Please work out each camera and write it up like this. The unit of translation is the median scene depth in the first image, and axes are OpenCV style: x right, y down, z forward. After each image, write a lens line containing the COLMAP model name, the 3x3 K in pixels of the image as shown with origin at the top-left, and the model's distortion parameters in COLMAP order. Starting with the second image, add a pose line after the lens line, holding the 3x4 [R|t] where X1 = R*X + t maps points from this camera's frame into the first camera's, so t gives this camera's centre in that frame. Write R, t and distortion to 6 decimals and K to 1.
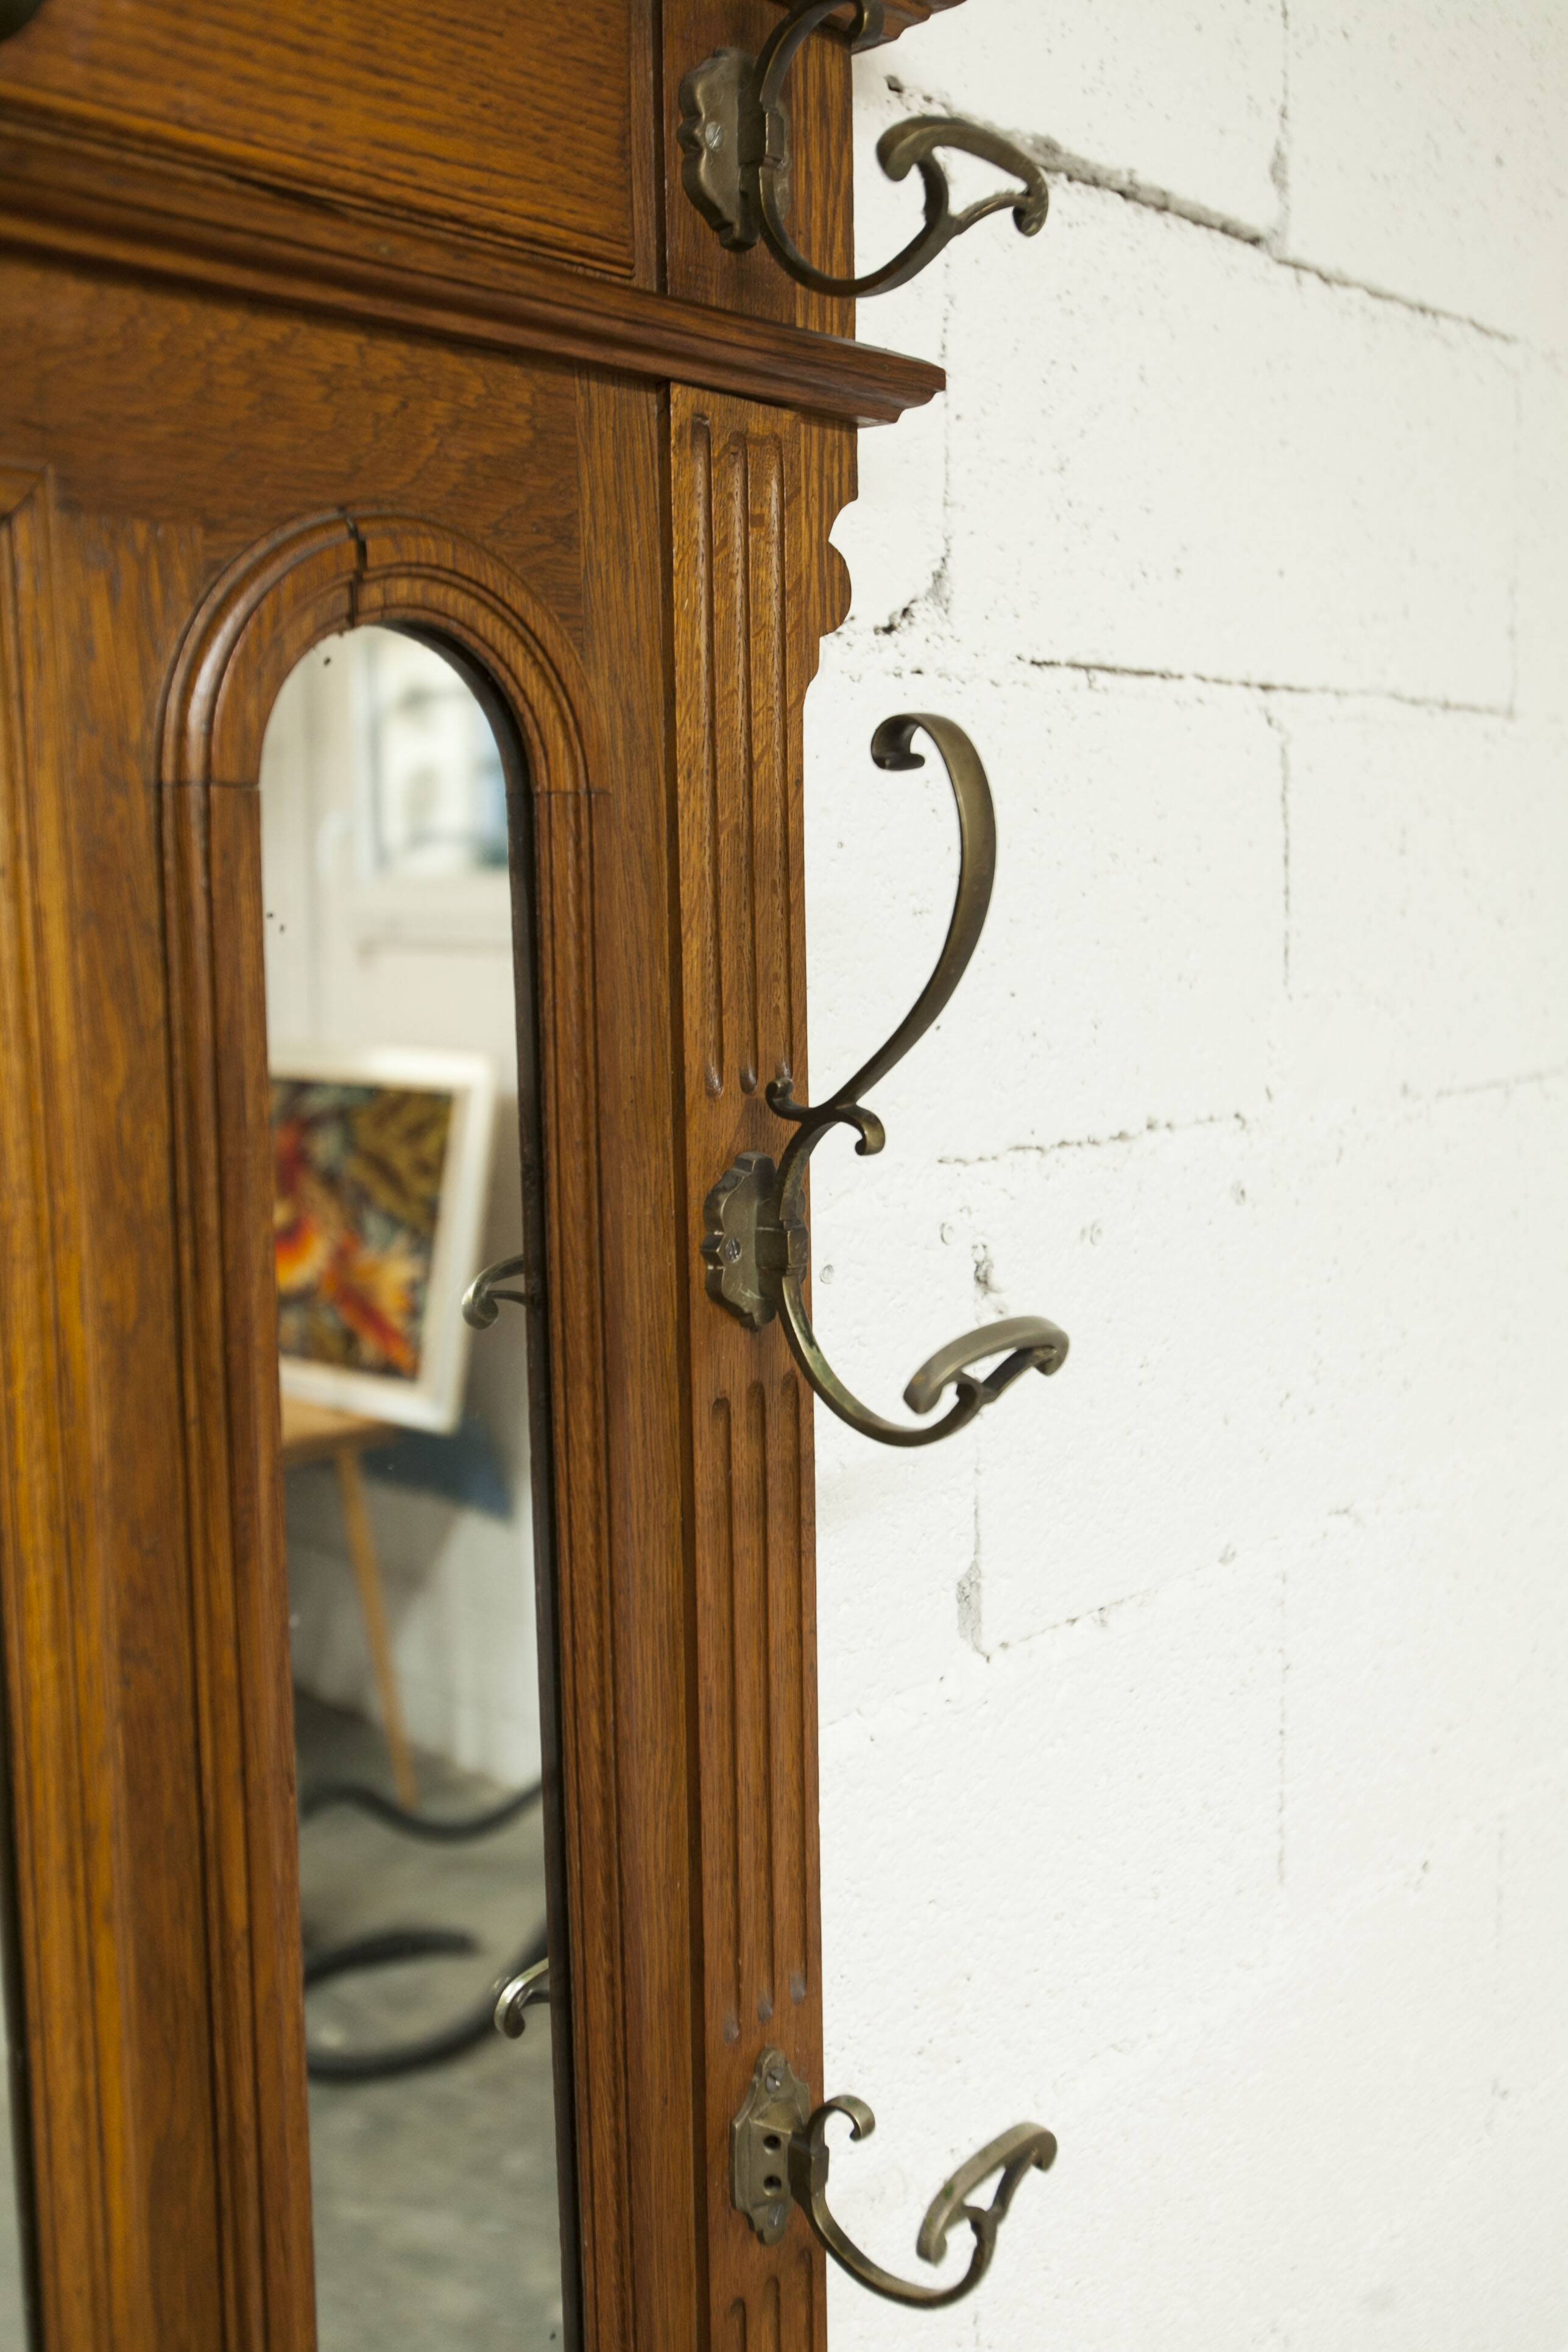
lens RADIAL K [[2250.8, 0, 799.5], [0, 2250.8, 1173.2], [0, 0, 1]] dist [-0.004012, -0.001986]
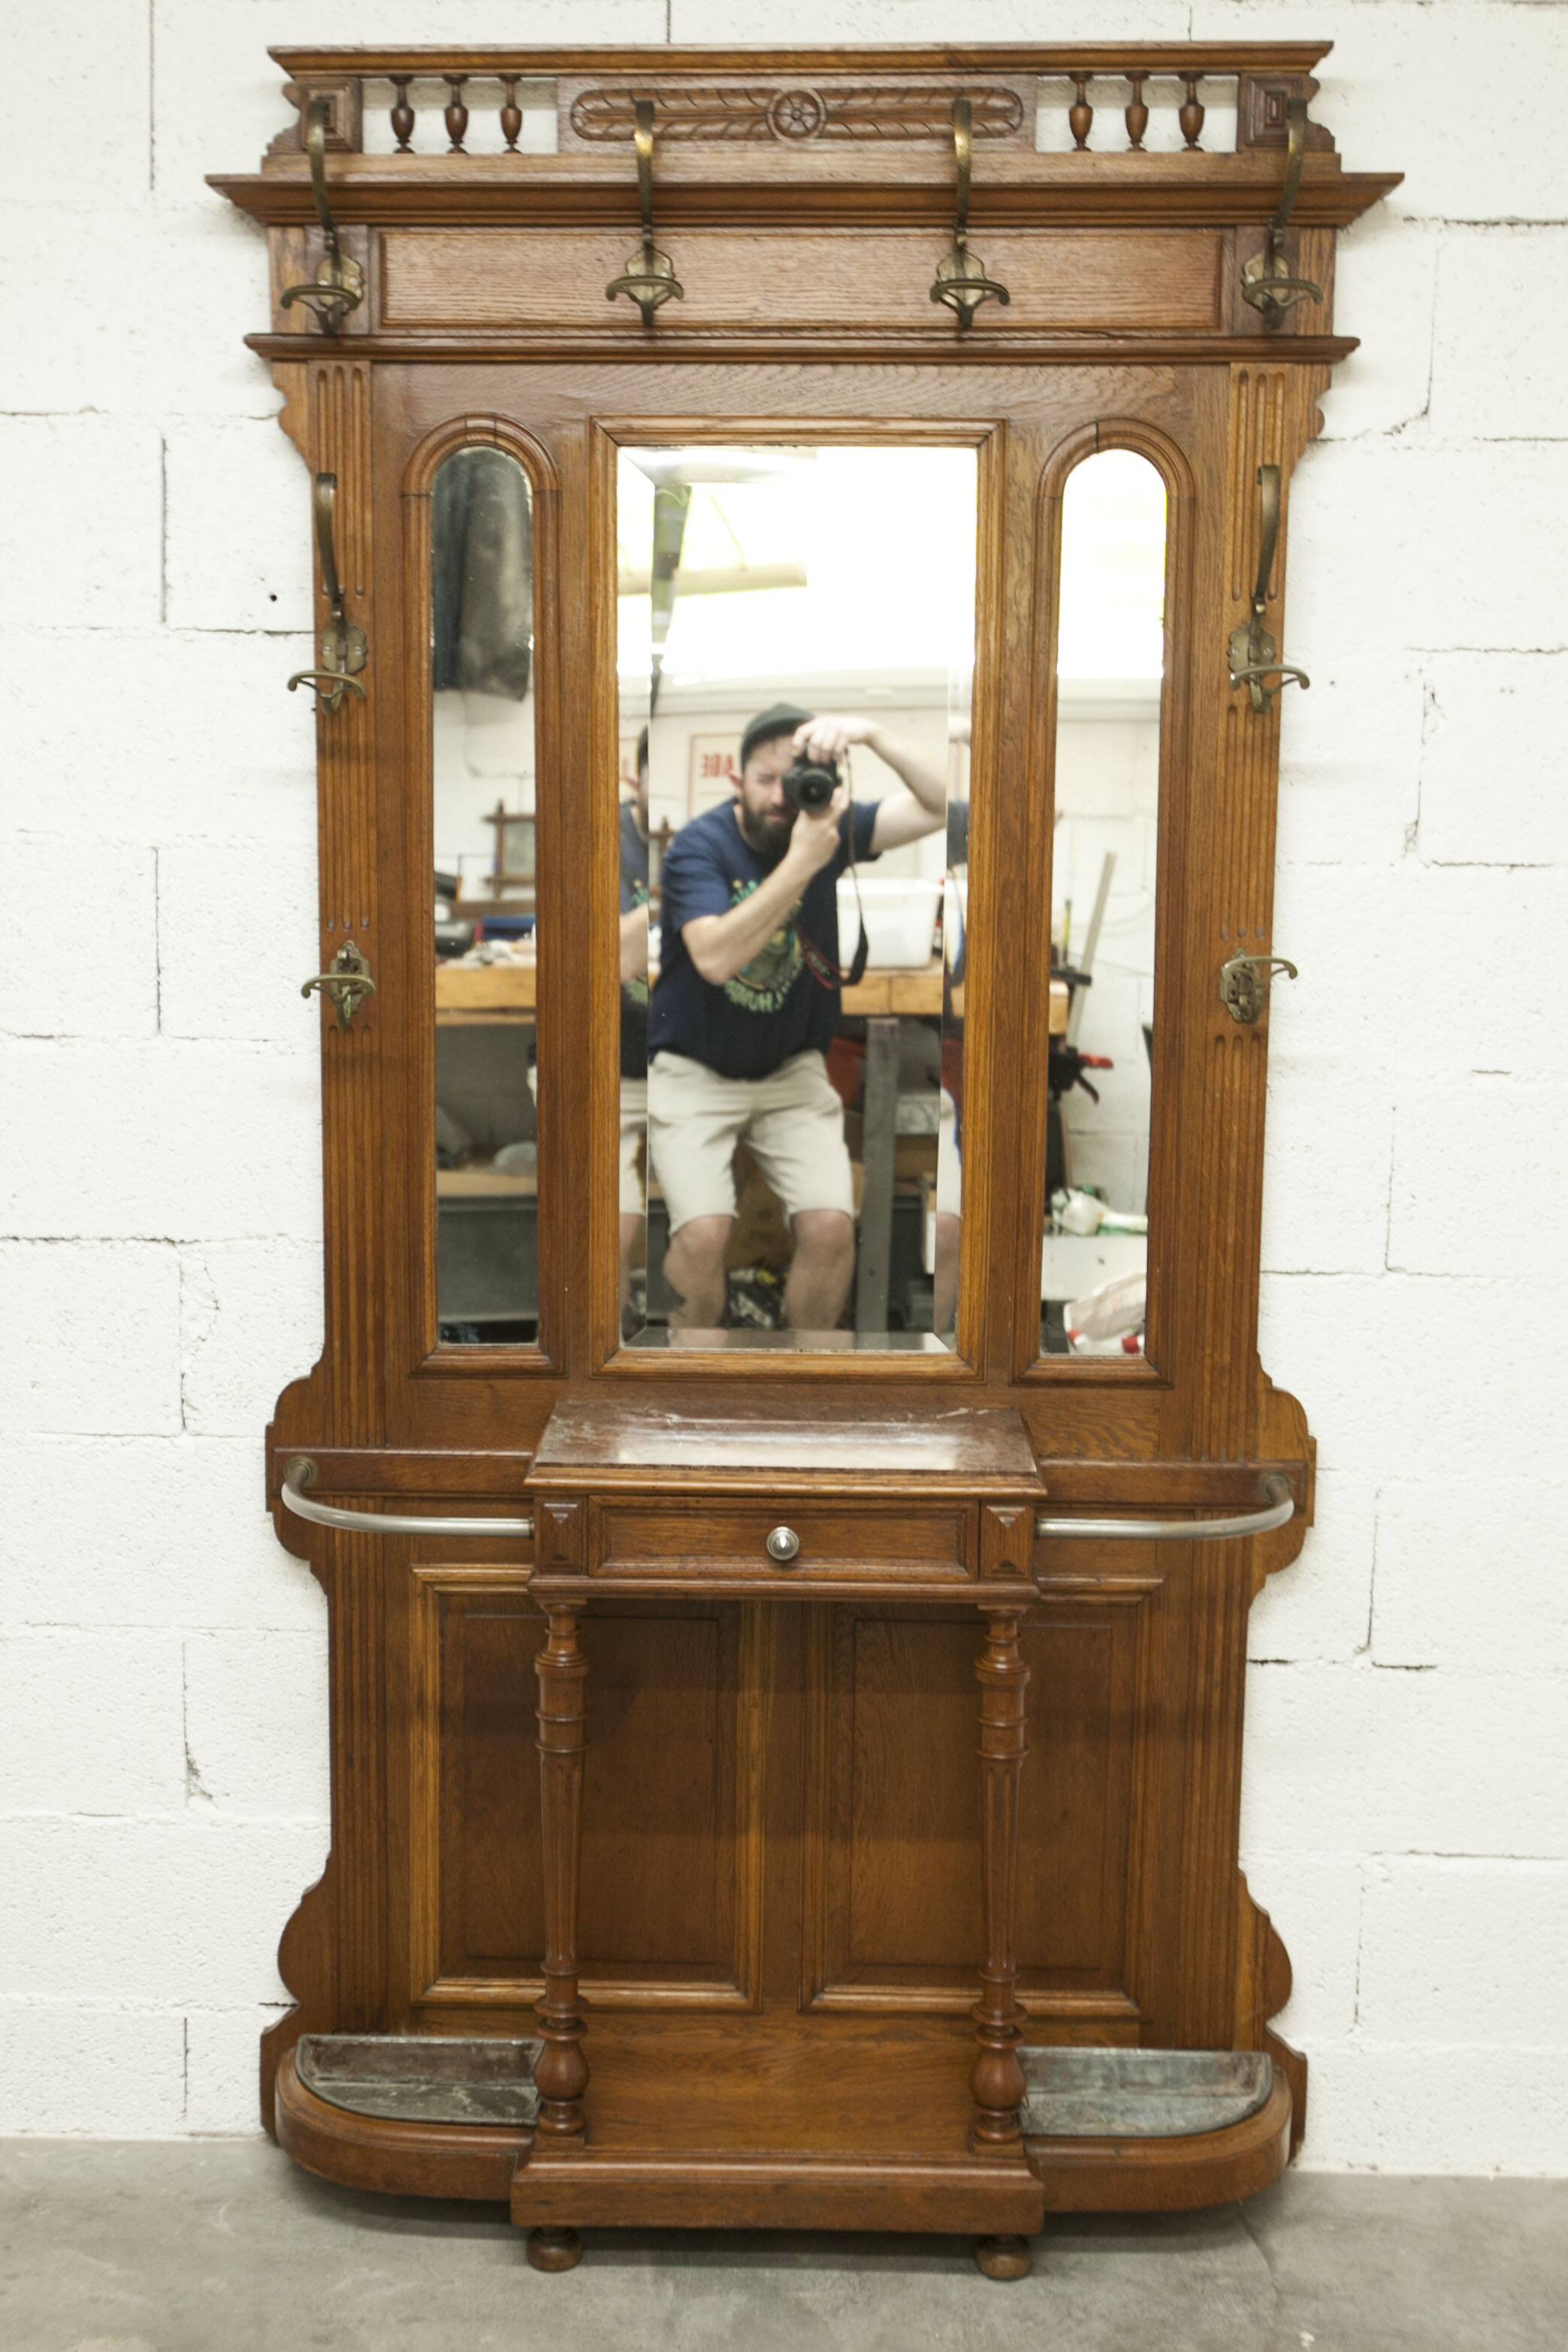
lens RADIAL K [[2780.7, 0, 698.2], [0, 2780.7, 1206.7], [0, 0, 1]] dist [-0.000967, -0.021899]
pose [[0.643887, 0.131322, -0.753767, 2.615658], [-0.111960, 0.990728, 0.076966, 0.612202], [0.756885, 0.034834, 0.652619, -2.096231]]
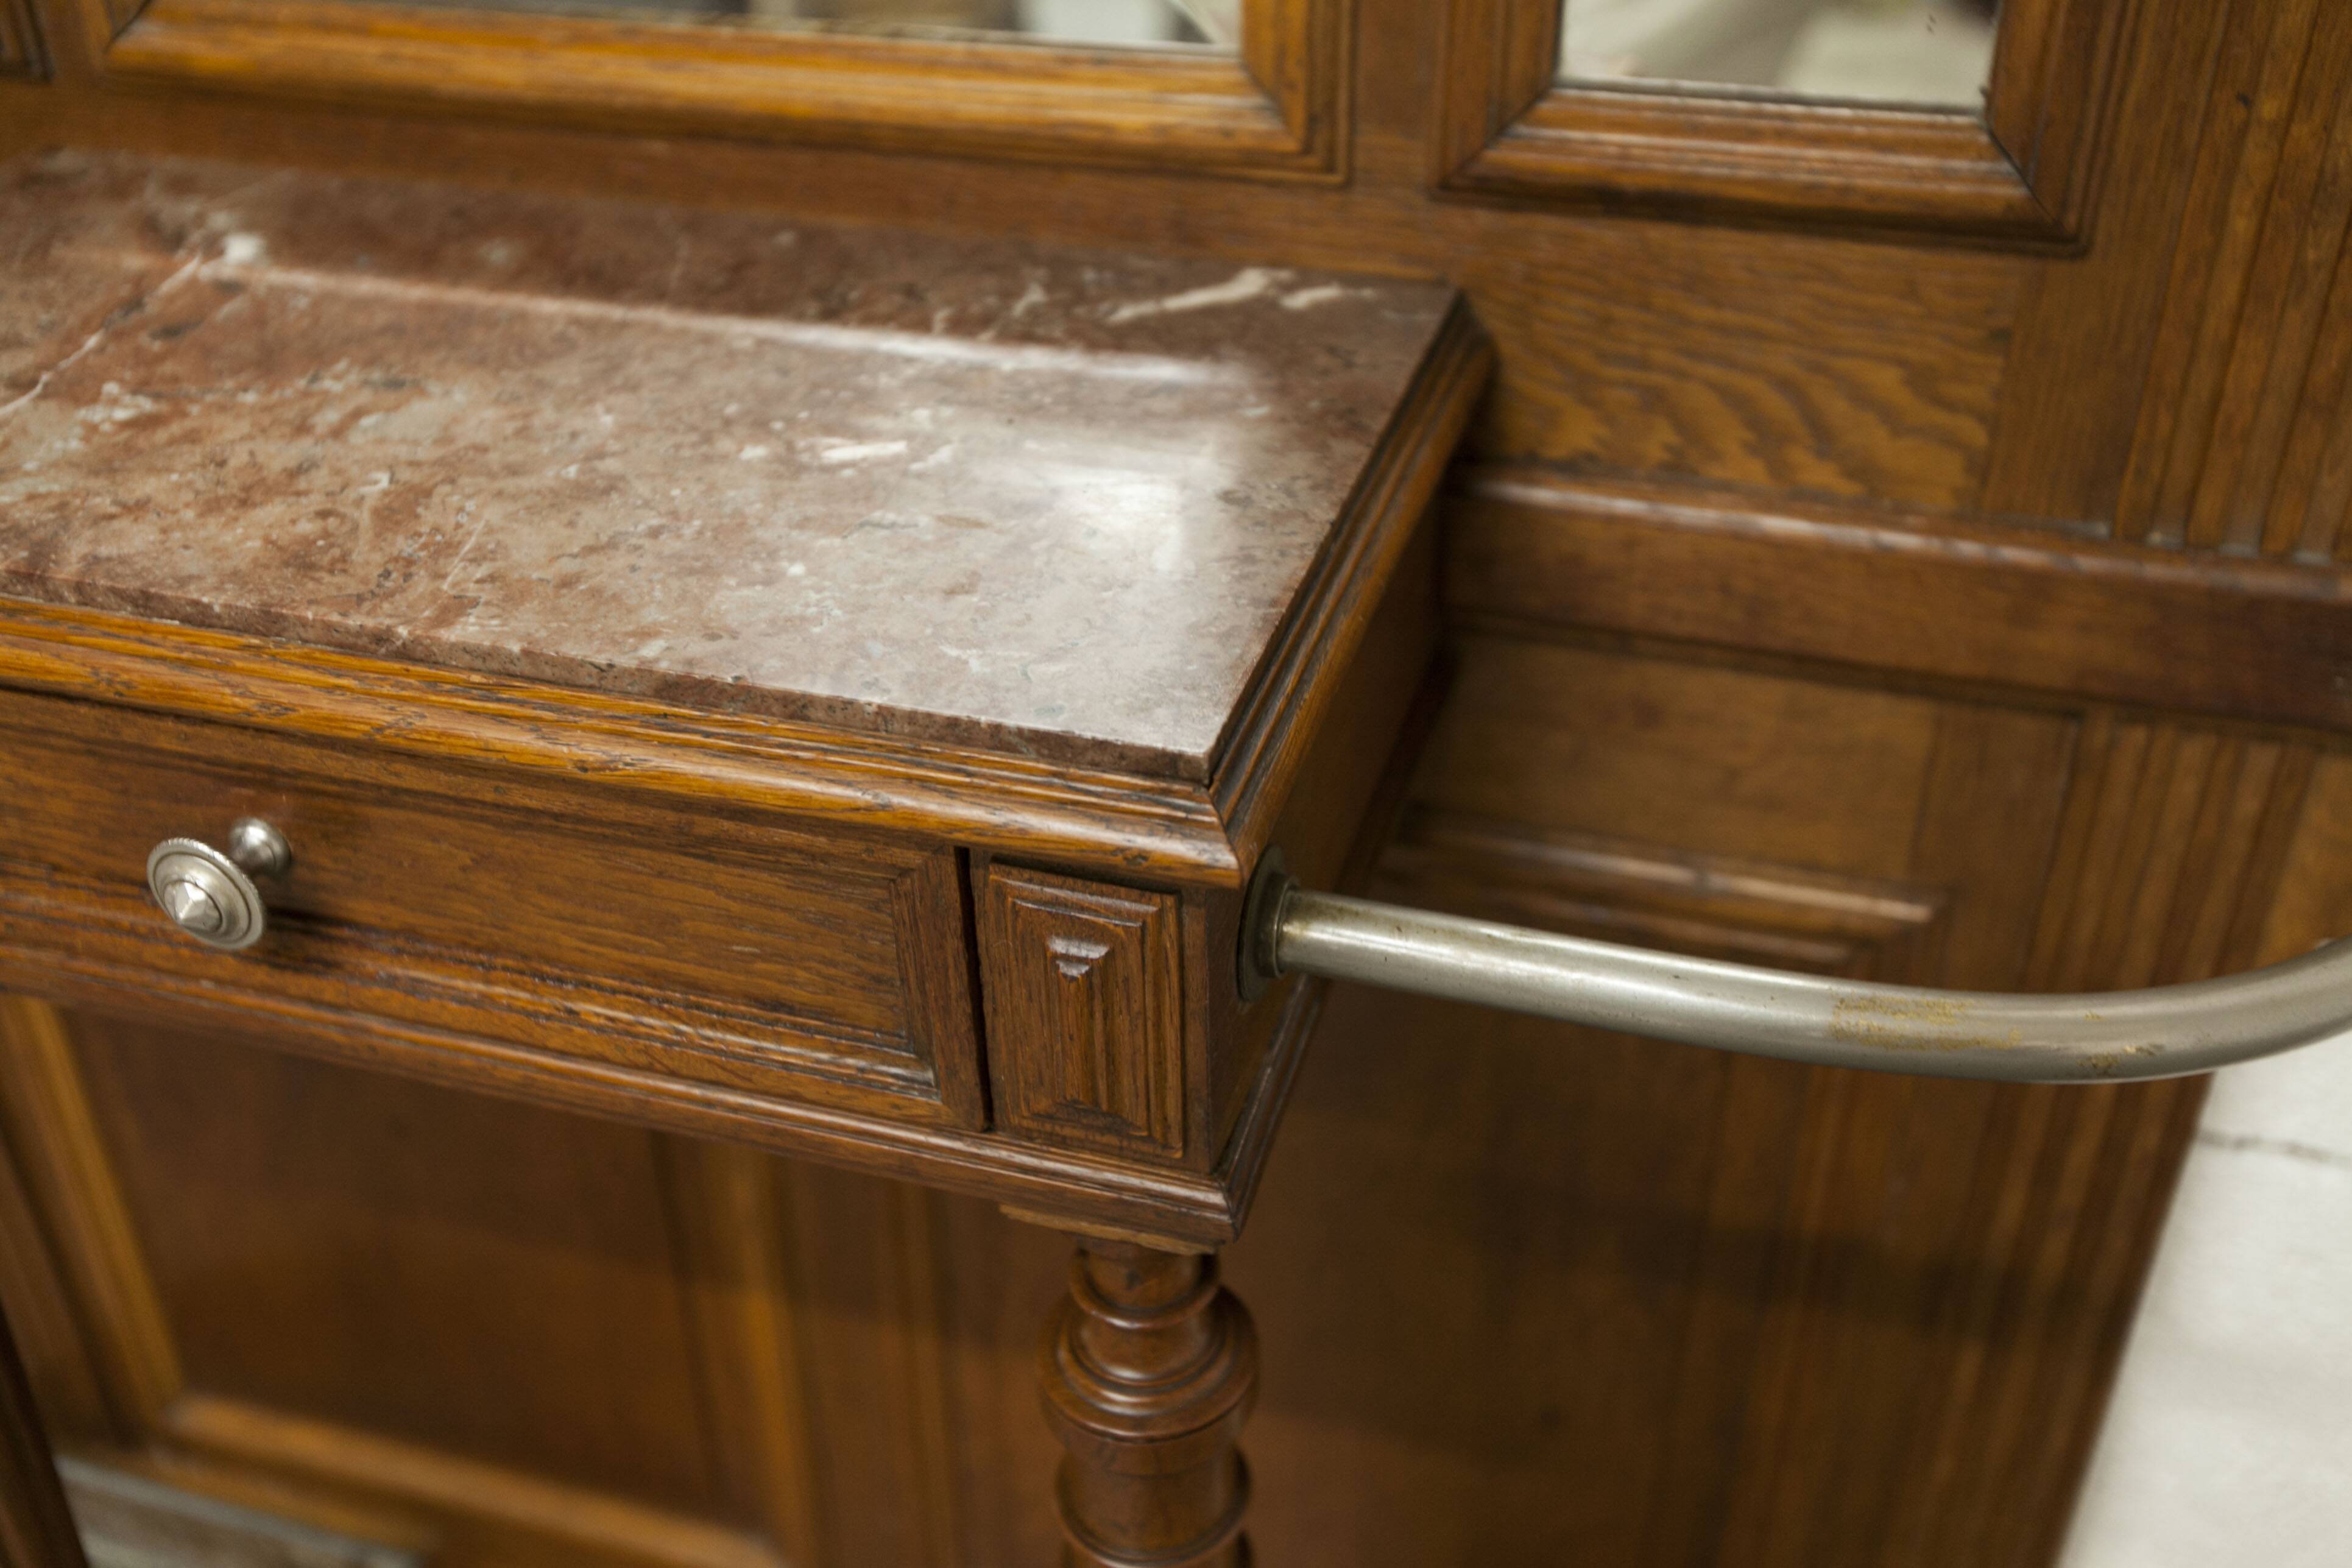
lens RADIAL K [[2250.8, 0, 1163.7], [0, 2250.8, 789.5], [0, 0, 1]] dist [-0.004012, -0.001986]
pose [[0.422731, 0.501182, -0.755060, 0.523468], [-0.103280, 0.854379, 0.509283, 0.908429], [0.900351, -0.137307, 0.412935, 0.530203]]
